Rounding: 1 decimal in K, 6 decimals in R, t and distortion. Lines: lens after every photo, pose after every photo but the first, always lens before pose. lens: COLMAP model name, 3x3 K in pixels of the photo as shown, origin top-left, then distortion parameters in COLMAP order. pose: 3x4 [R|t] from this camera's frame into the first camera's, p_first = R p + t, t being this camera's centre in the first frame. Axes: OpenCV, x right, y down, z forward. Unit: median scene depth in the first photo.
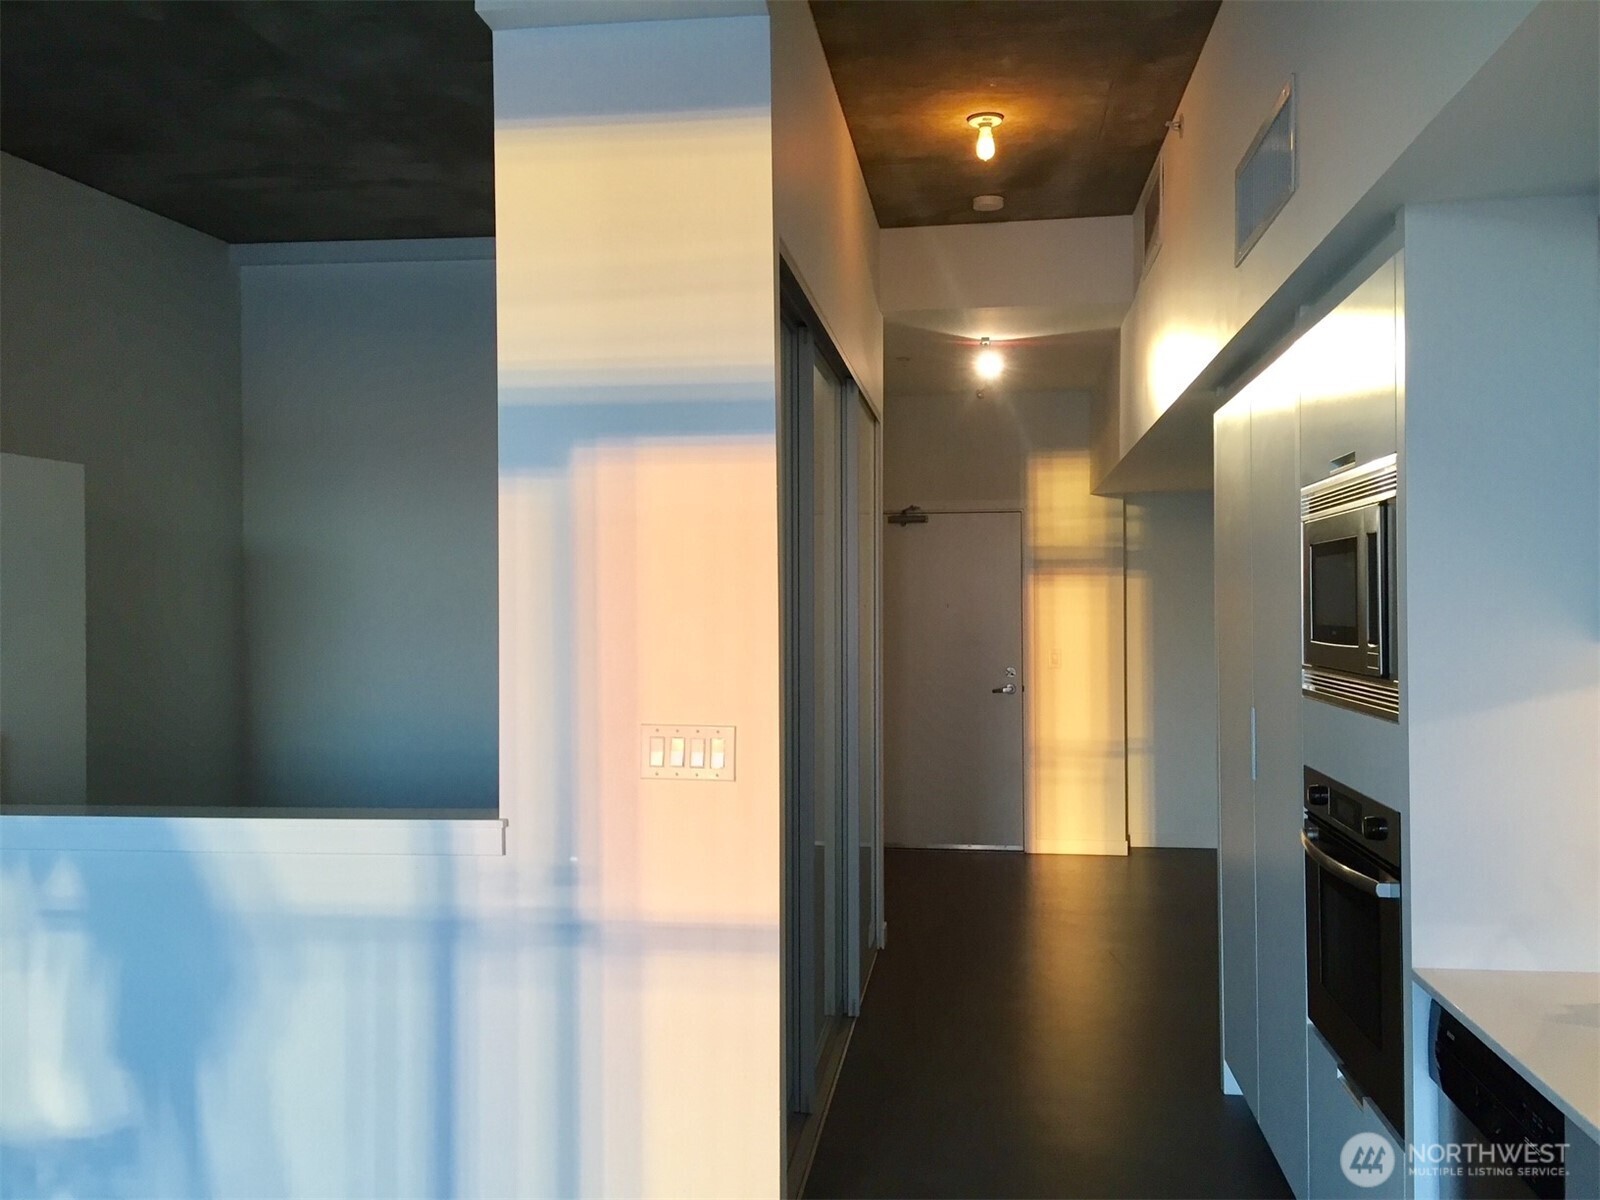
lens RADIAL K [[1373.0, 0, 798.8], [0, 1373.0, 604.8], [0, 0, 1]] dist [0.101273, -0.155917]
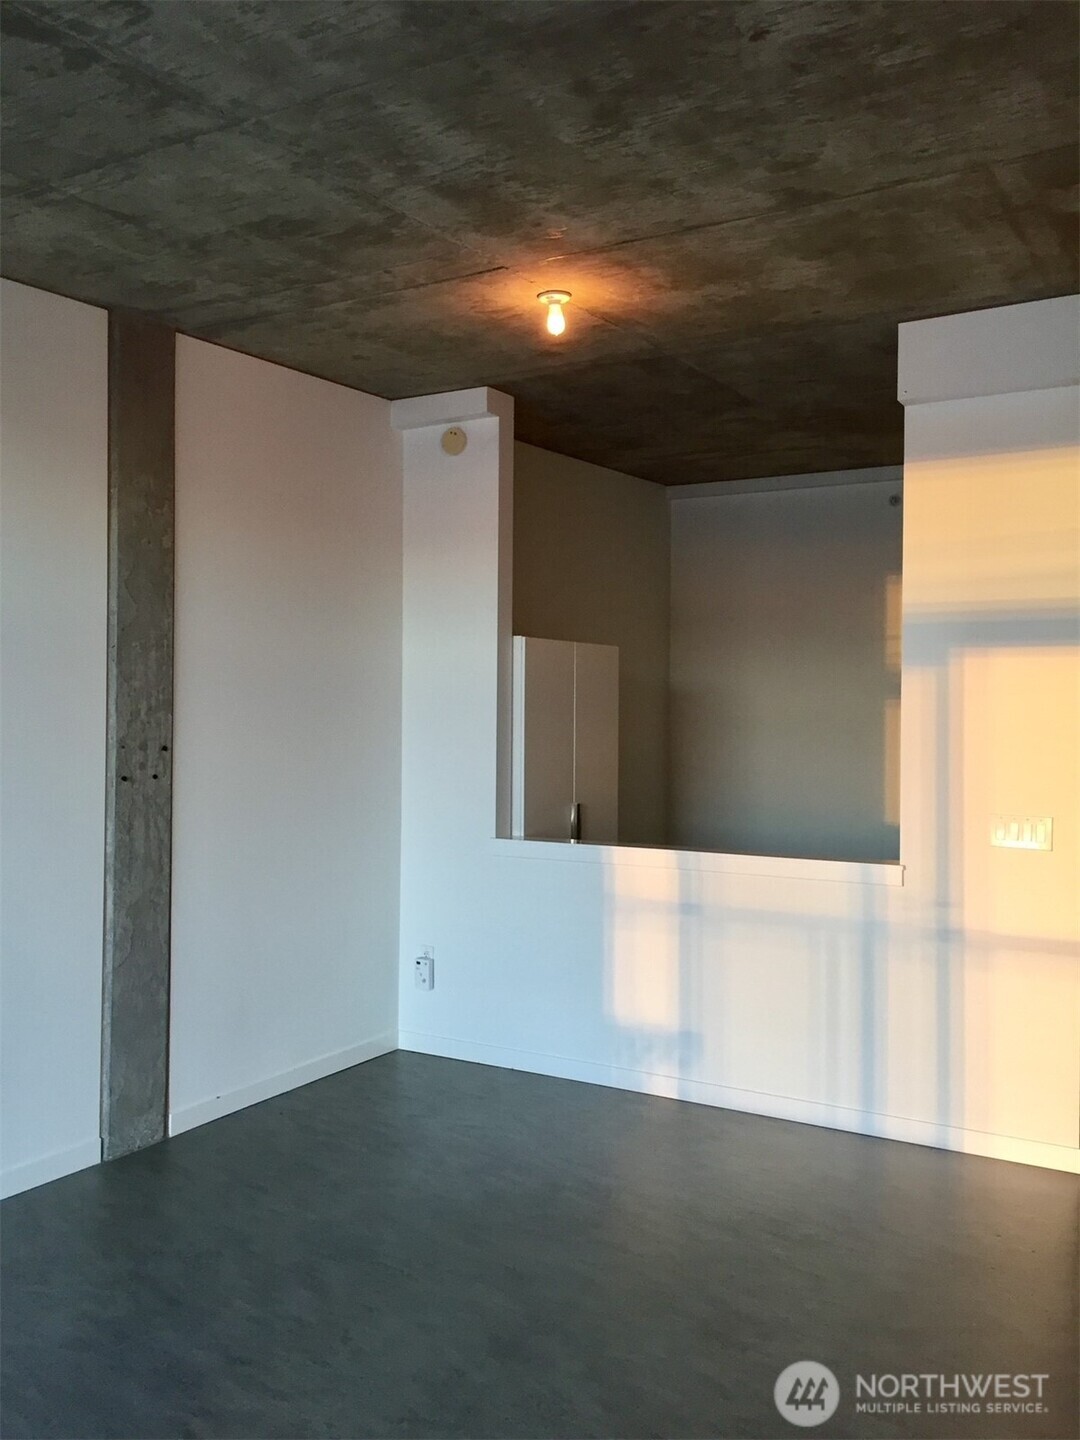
lens RADIAL K [[1235.7, 0, 540.0], [0, 1235.7, 720.0], [0, 0, 1]] dist [0.101273, -0.155917]
pose [[0.924317, 0.014114, -0.381364, -0.023346], [-0.012588, 0.999900, 0.006497, -0.016062], [0.381417, -0.001204, 0.924402, -0.322955]]
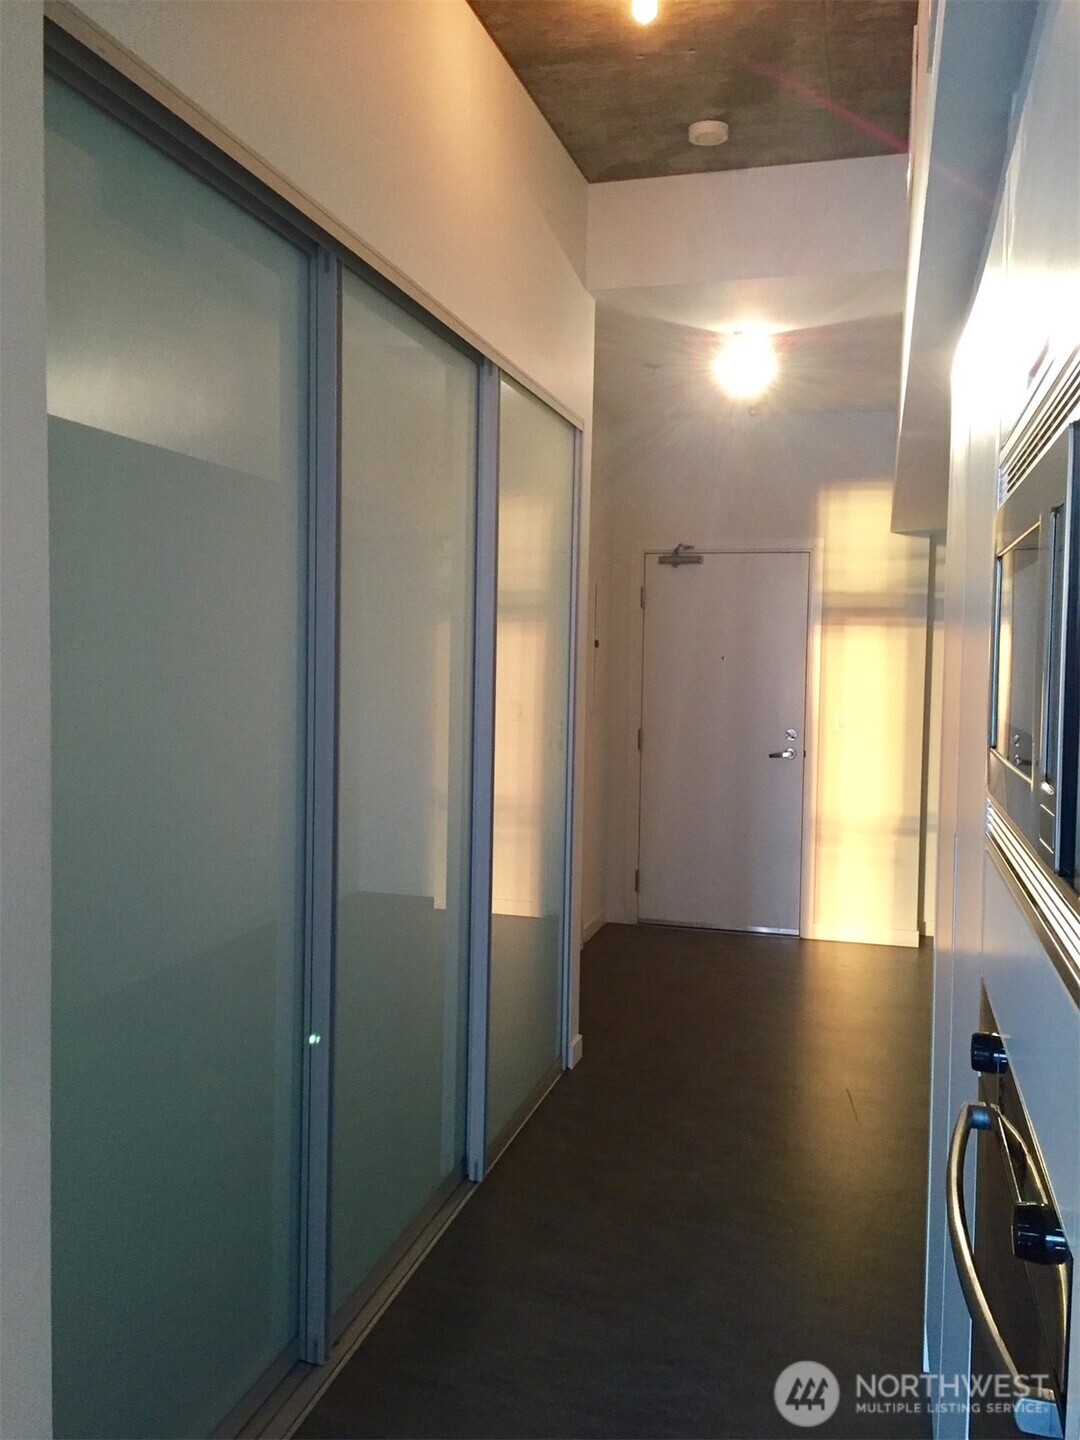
lens RADIAL K [[1249.2, 0, 540.0], [0, 1249.2, 720.0], [0, 0, 1]] dist [0.059716, -0.003563]
pose [[0.992006, 0.026613, -0.123351, 0.136274], [-0.019826, 0.998238, 0.055927, -0.003395], [0.124622, -0.053034, 0.990786, 0.269912]]
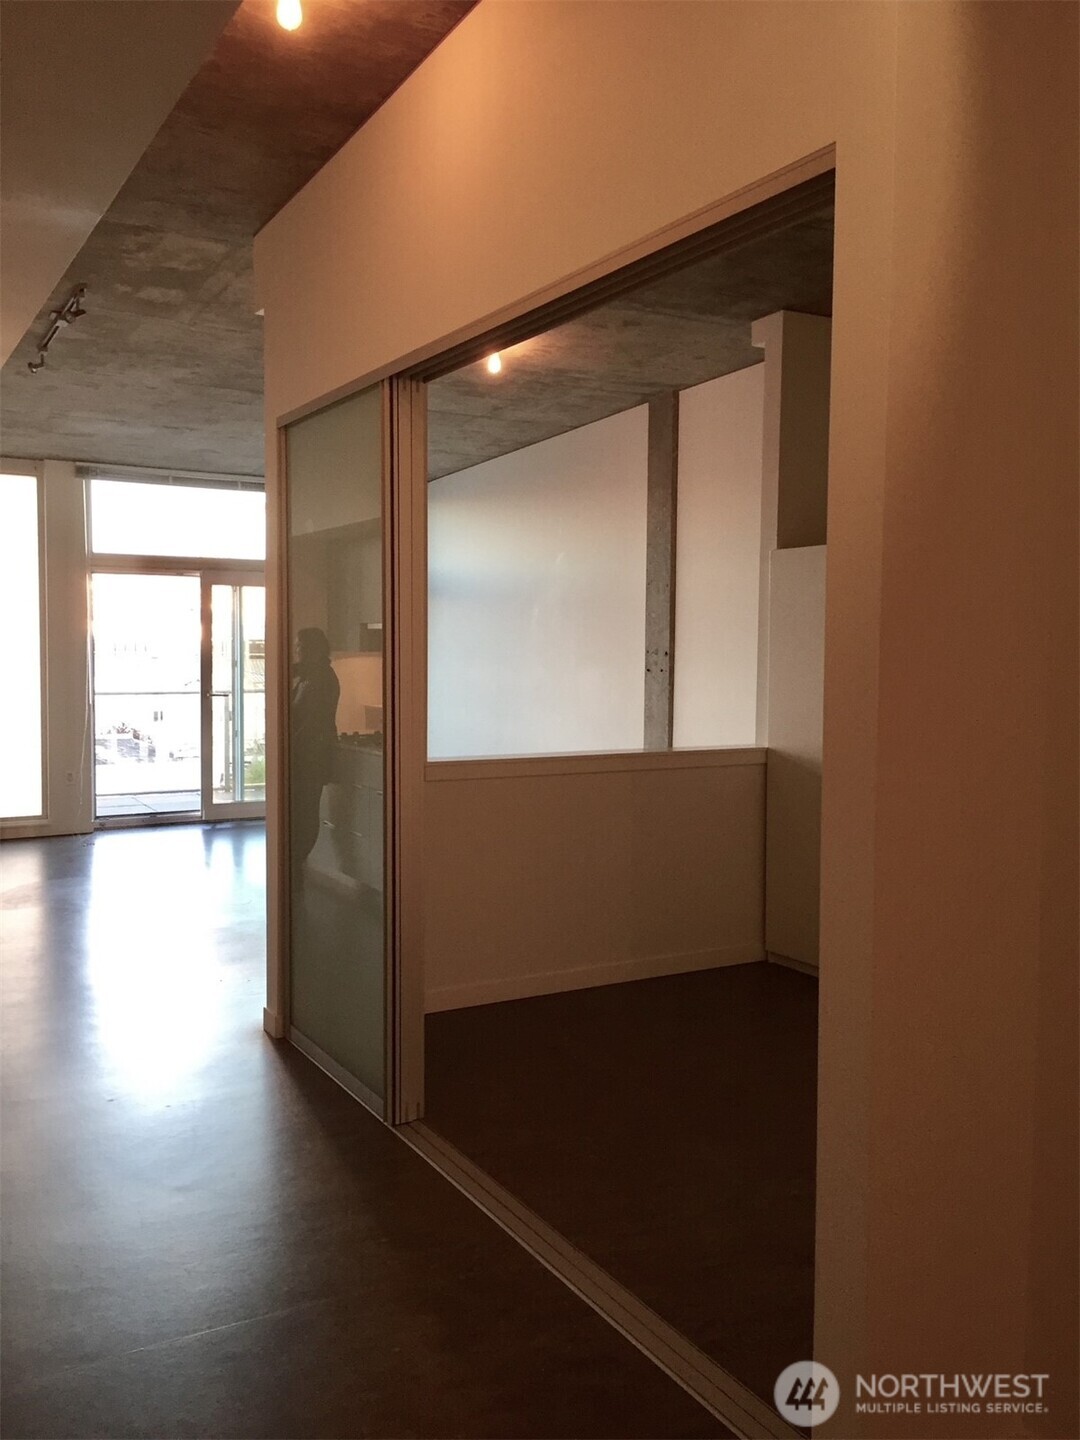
lens RADIAL K [[1235.7, 0, 540.0], [0, 1235.7, 720.0], [0, 0, 1]] dist [0.101273, -0.155917]
pose [[-0.793590, 0.035787, -0.607399, 0.355926], [-0.004187, 0.997924, 0.064267, -0.002961], [0.608438, 0.053545, -0.791793, 1.303442]]
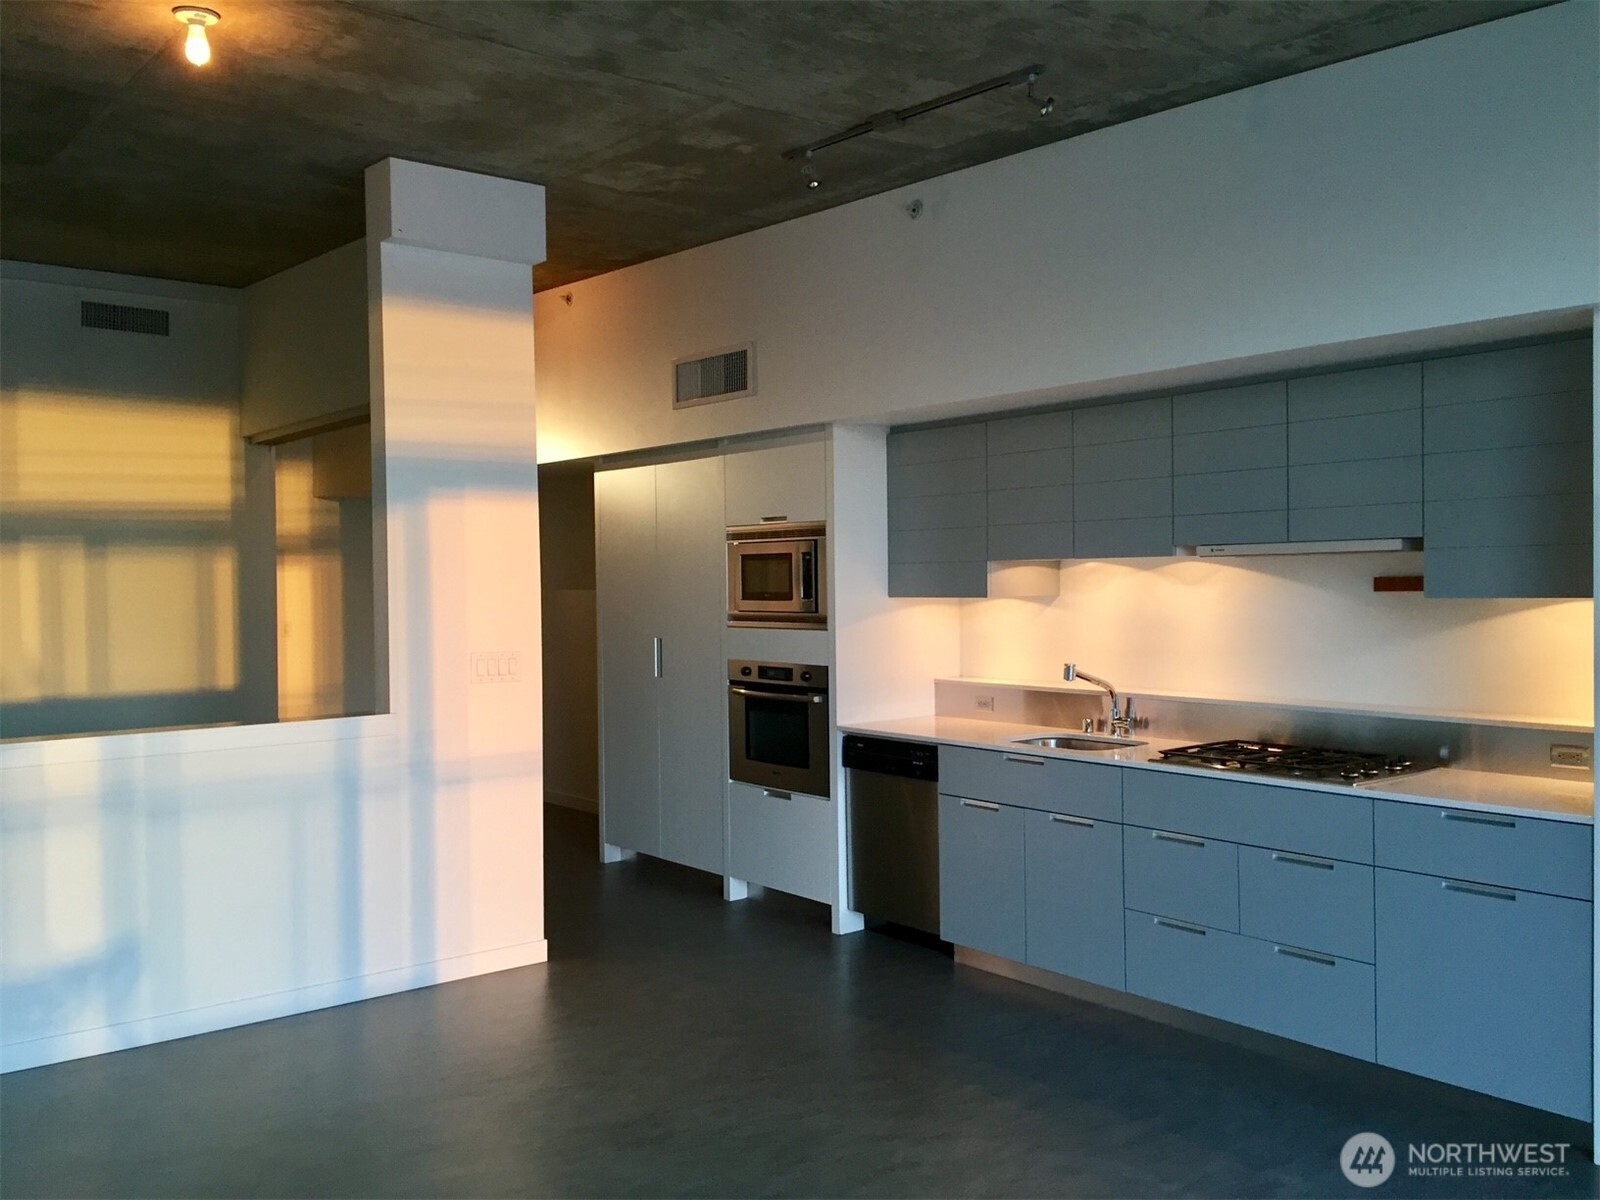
lens RADIAL K [[1373.0, 0, 798.8], [0, 1373.0, 604.8], [0, 0, 1]] dist [0.101273, -0.155917]
pose [[0.687146, -0.017393, 0.726311, -0.587068], [0.006622, 0.999822, 0.017678, -0.001846], [-0.726489, -0.007338, 0.687139, -0.276423]]
